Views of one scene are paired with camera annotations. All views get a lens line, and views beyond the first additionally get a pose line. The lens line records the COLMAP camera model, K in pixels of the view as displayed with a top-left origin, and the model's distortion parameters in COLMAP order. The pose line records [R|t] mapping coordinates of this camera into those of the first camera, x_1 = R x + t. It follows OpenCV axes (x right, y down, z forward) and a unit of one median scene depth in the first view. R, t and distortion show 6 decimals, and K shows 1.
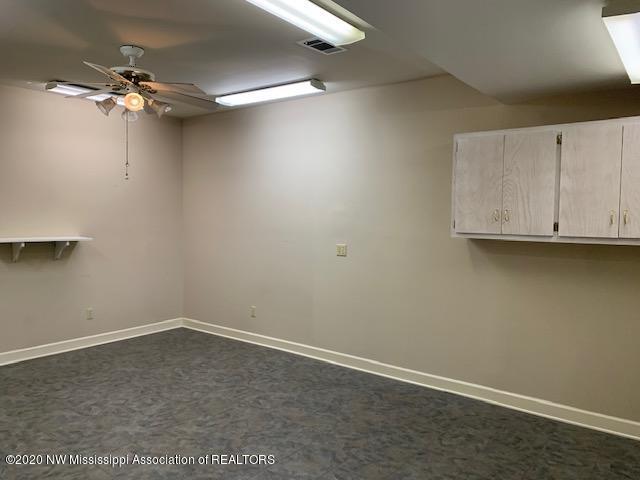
lens RADIAL K [[486.5, 0, 315.5], [0, 486.5, 239.8], [0, 0, 1]] dist [0.085706, -0.131238]
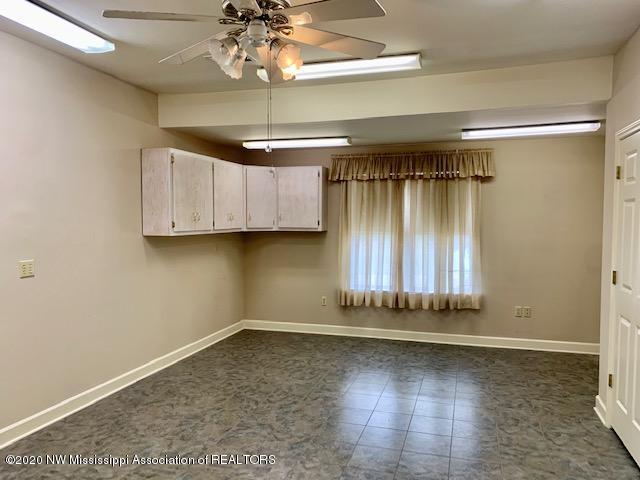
lens RADIAL K [[486.5, 0, 315.5], [0, 486.5, 239.8], [0, 0, 1]] dist [0.085706, -0.131238]
pose [[-0.342476, -0.058675, 0.937693, -0.976985], [0.044192, 0.995937, 0.078460, -0.074606], [-0.938487, 0.068309, -0.338491, 1.115735]]
